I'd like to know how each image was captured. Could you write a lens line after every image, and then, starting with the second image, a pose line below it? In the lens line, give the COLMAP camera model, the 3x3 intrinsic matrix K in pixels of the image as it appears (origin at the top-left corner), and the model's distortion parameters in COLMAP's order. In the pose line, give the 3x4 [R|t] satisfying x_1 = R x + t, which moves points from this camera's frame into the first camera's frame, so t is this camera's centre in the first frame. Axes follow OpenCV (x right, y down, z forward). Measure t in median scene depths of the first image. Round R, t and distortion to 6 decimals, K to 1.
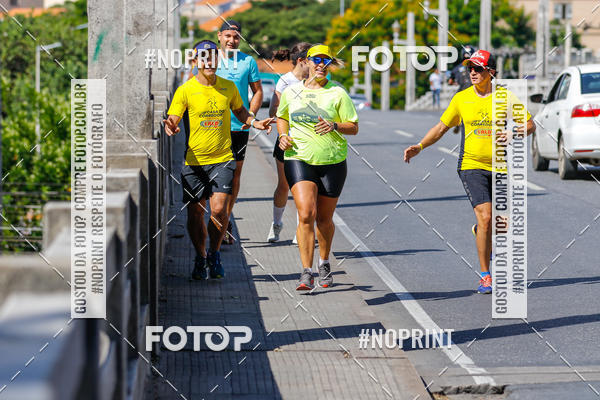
lens RADIAL K [[3933.9, 0, 300.0], [0, 3933.9, 200.0], [0, 0, 1]] dist [0.003431, 28.291404]
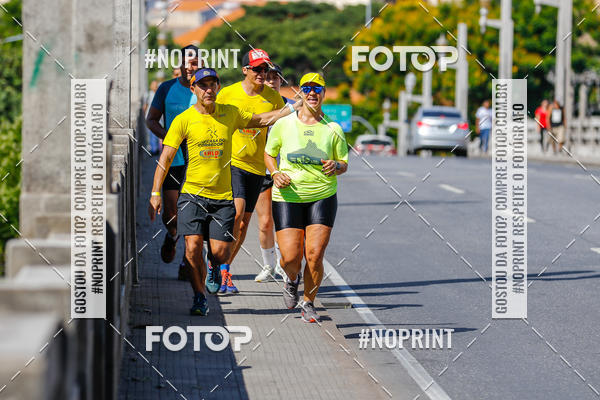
lens RADIAL K [[3933.9, 0, 300.0], [0, 3933.9, 200.0], [0, 0, 1]] dist [0.003431, 28.291404]
pose [[0.999943, 0.008520, 0.006458, -0.006521], [-0.008474, 0.999938, -0.007260, -0.009177], [-0.006520, 0.007205, 0.999953, 0.266512]]
